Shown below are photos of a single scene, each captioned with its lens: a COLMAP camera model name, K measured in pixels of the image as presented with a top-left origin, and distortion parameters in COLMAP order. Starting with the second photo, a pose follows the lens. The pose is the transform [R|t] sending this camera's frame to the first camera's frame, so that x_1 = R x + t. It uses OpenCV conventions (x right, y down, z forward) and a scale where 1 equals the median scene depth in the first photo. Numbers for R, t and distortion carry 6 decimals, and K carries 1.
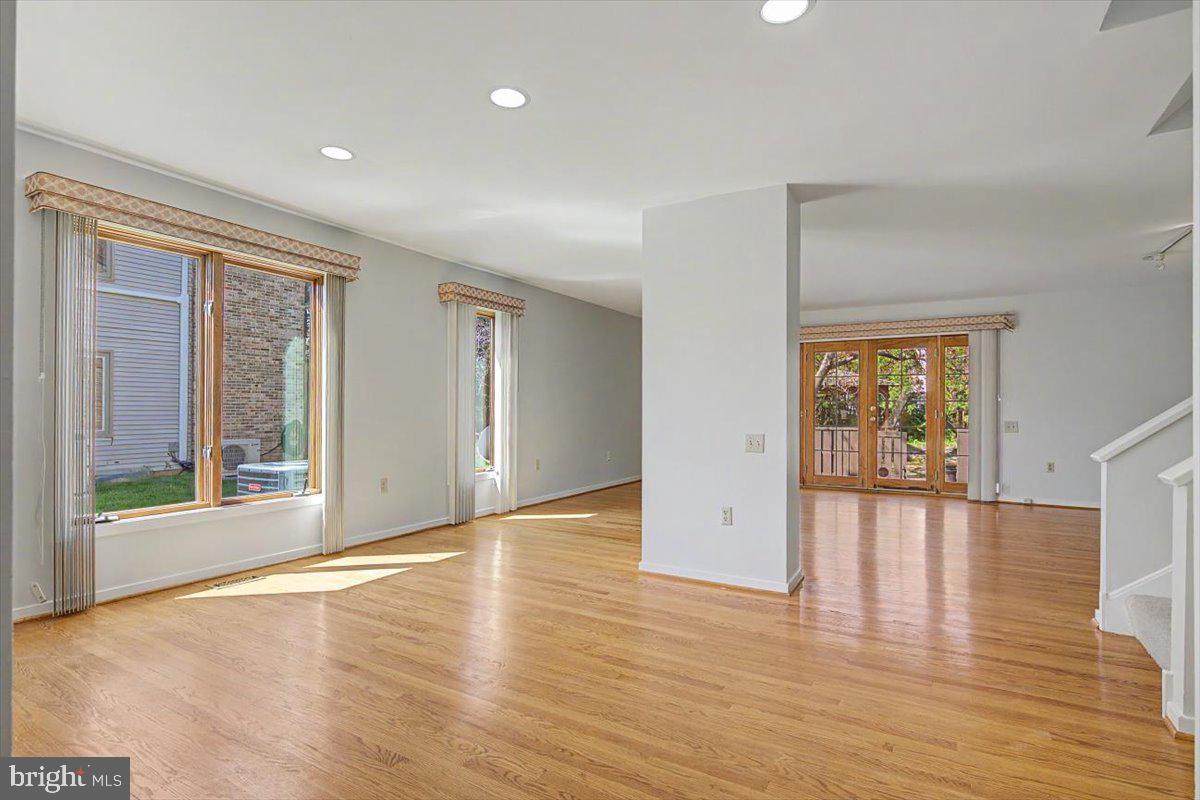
lens RADIAL K [[586.3, 0, 600.2], [0, 586.3, 405.4], [0, 0, 1]] dist [0.020153, 0.000829]
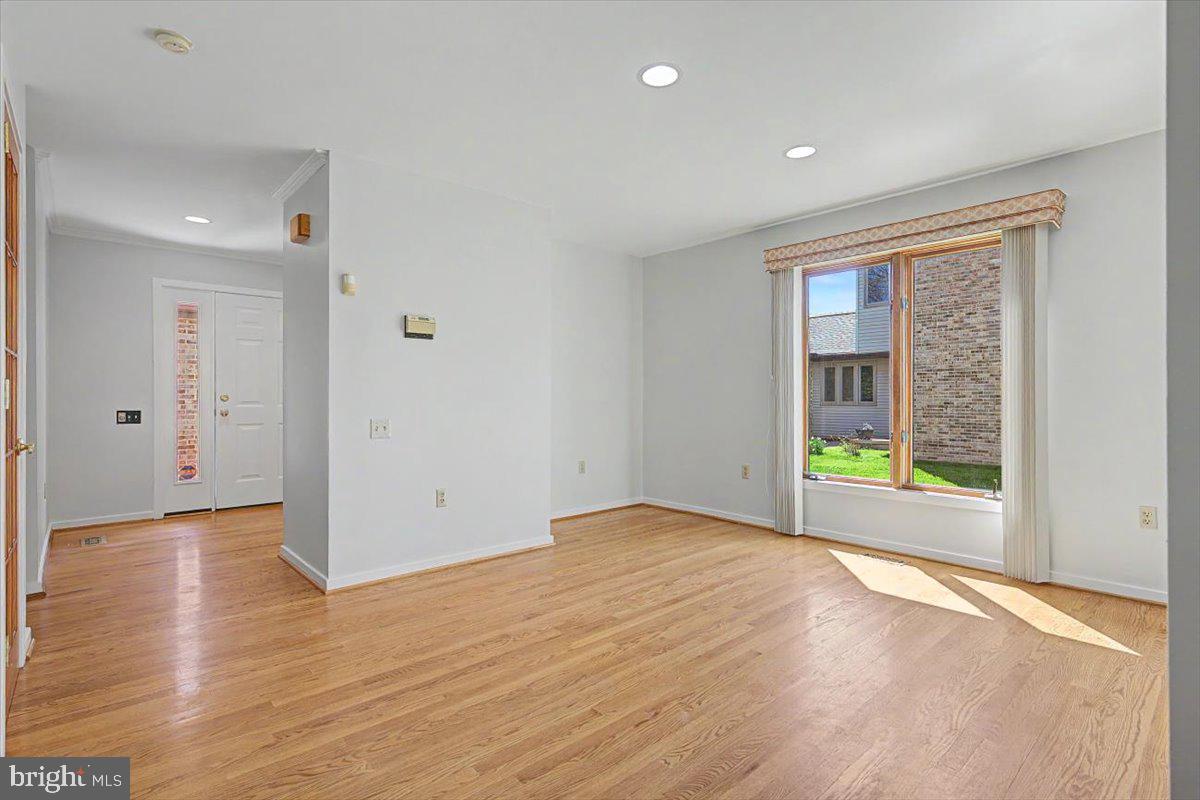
lens RADIAL K [[586.3, 0, 602.8], [0, 586.3, 398.4], [0, 0, 1]] dist [0.020153, 0.000829]
pose [[-0.287226, -0.016840, -0.957715, 0.541948], [-0.003866, 0.999858, -0.016421, 0.025720], [0.957855, -0.001014, -0.287250, 0.811878]]
